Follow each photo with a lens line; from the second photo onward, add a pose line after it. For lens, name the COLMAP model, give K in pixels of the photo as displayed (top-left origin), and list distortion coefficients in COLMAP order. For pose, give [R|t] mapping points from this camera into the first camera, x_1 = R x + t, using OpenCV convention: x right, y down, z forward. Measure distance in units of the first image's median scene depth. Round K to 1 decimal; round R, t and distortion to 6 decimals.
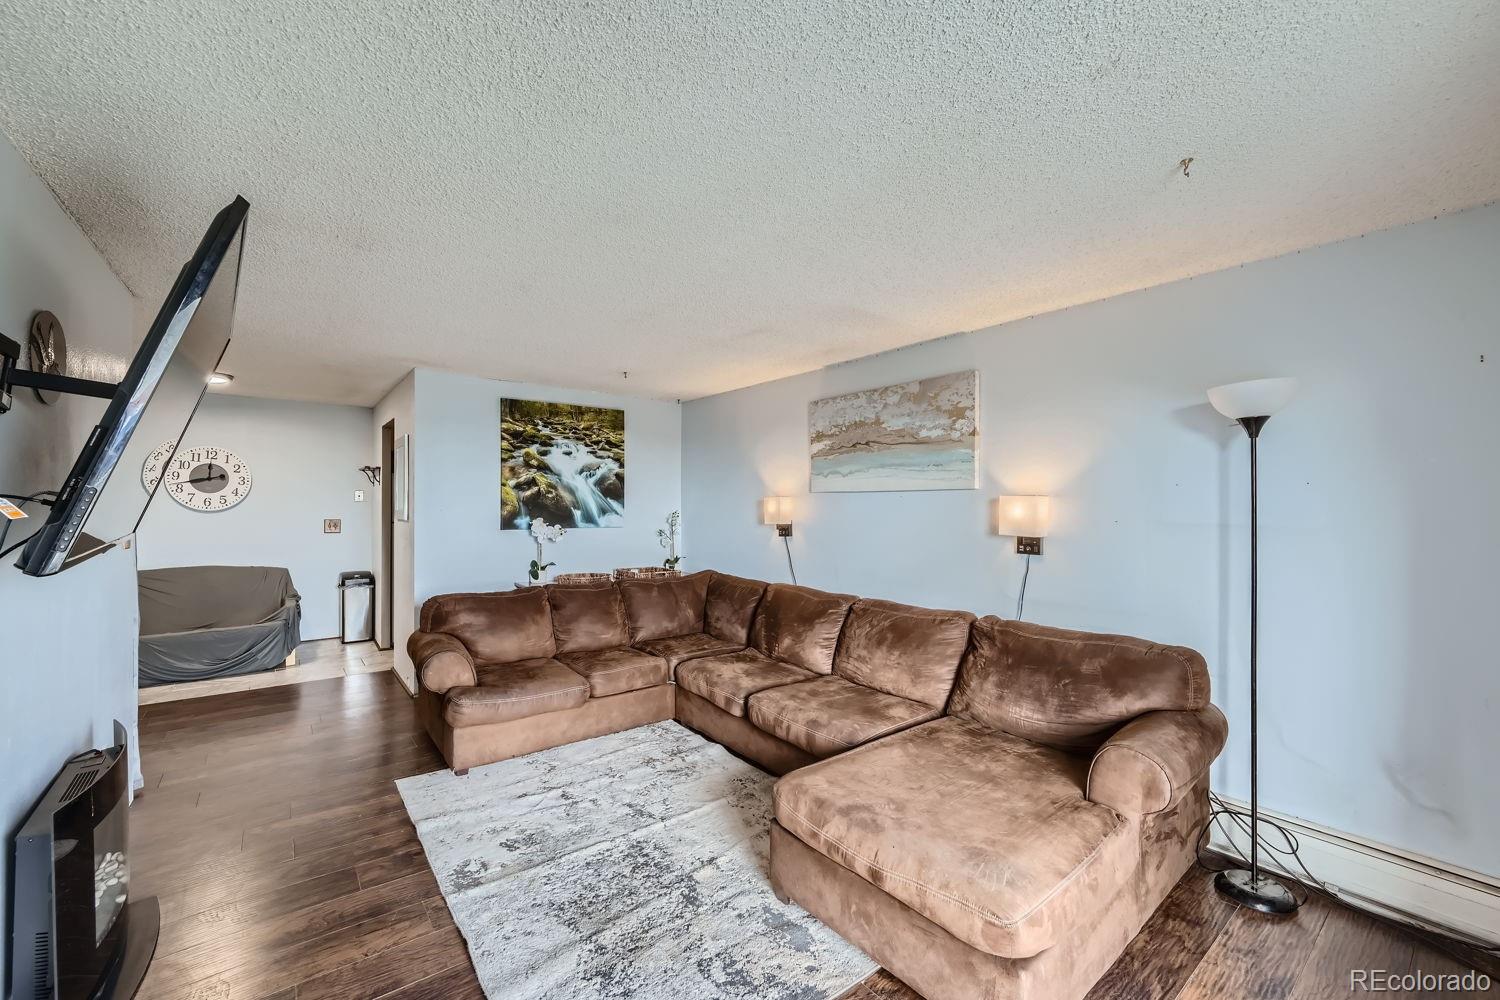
lens RADIAL K [[596.4, 0, 745.7], [0, 596.4, 513.6], [0, 0, 1]] dist [0.001802, 0.000068]
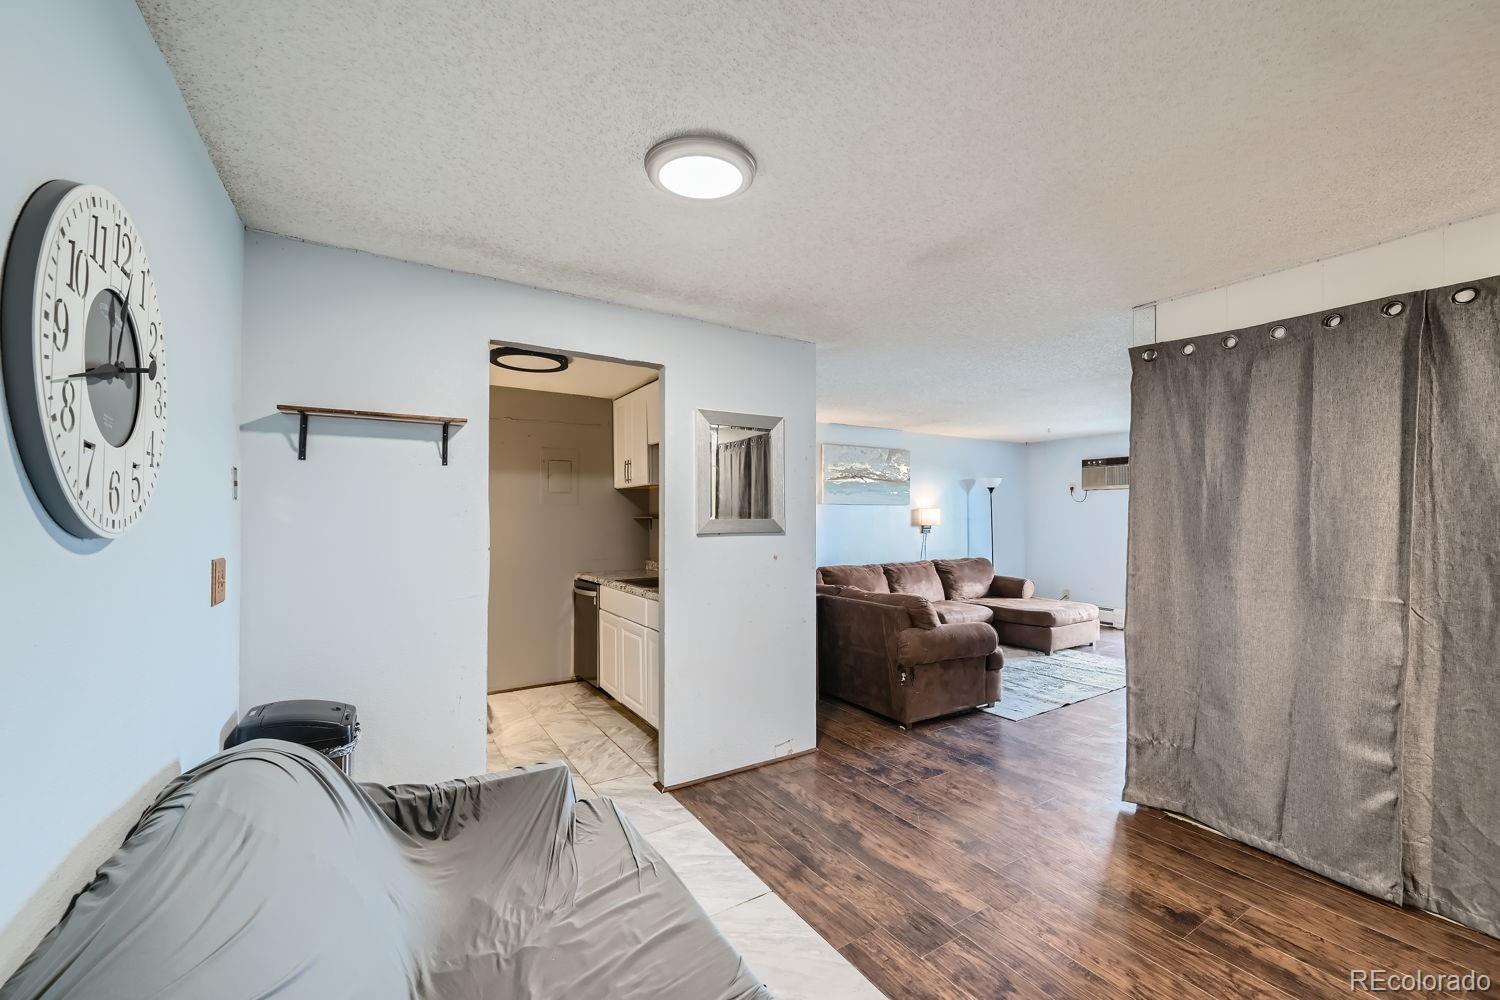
lens RADIAL K [[596.4, 0, 751.2], [0, 596.4, 510.9], [0, 0, 1]] dist [0.001802, 0.000068]
pose [[0.116176, -0.009575, 0.993183, -1.627244], [0.005051, 0.999946, 0.009049, -0.037436], [-0.993216, 0.003965, 0.116218, 1.167919]]
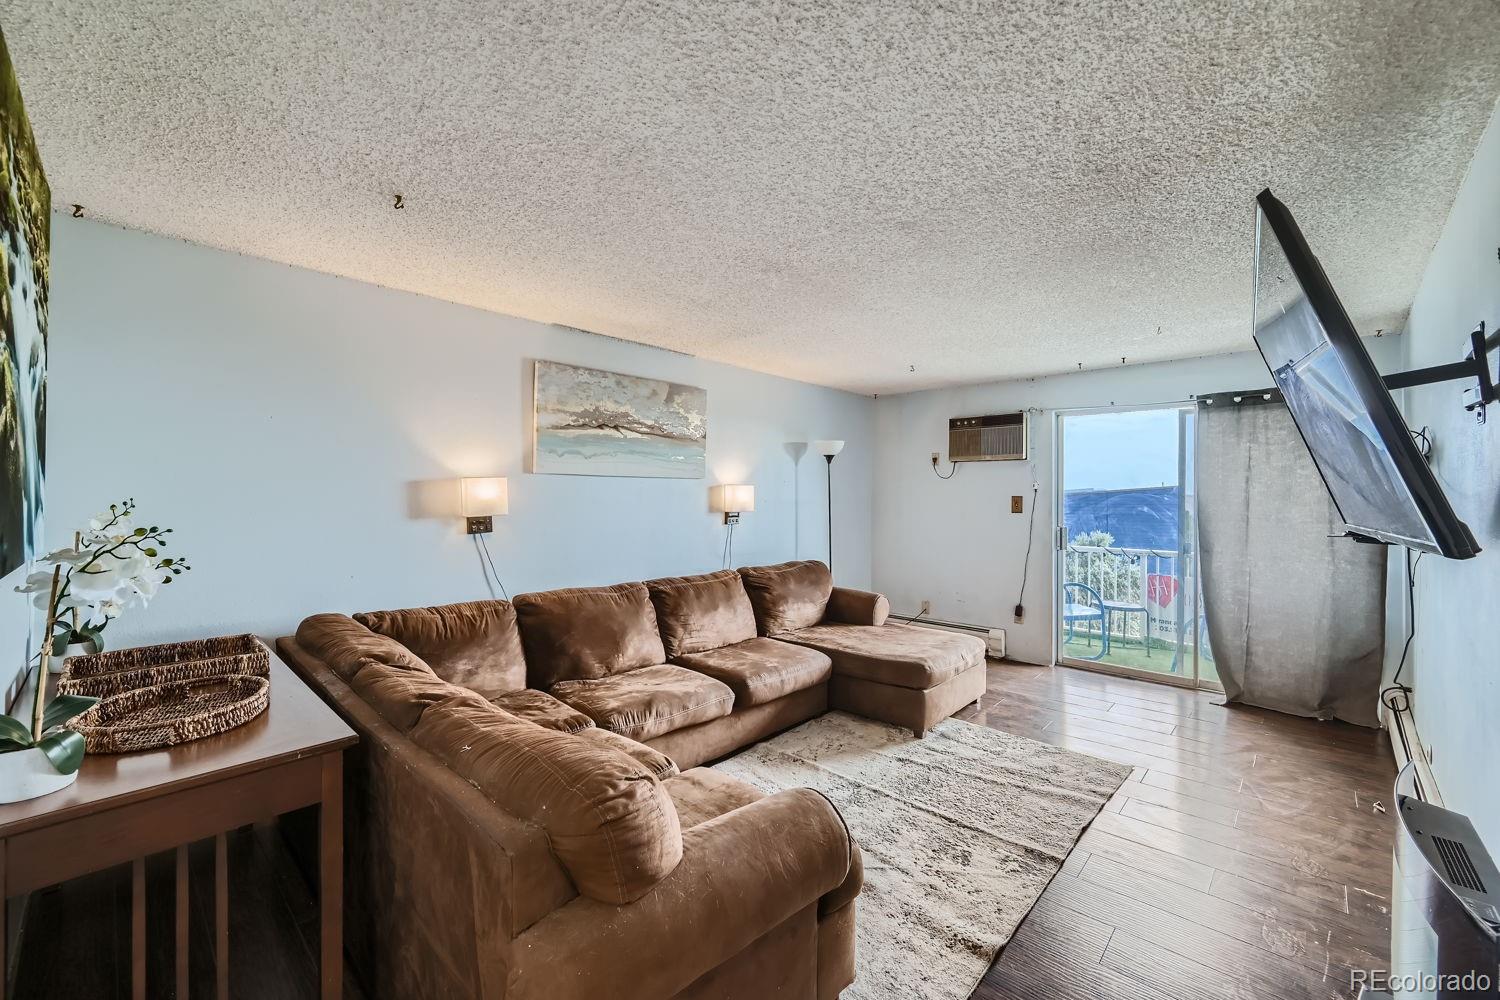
lens RADIAL K [[596.4, 0, 747.1], [0, 596.4, 494.3], [0, 0, 1]] dist [0.001802, 0.000068]
pose [[-0.135222, -0.019507, 0.990623, -0.838398], [-0.007564, 0.999797, 0.018655, -0.028623], [-0.990786, -0.004970, -0.135342, 0.961753]]
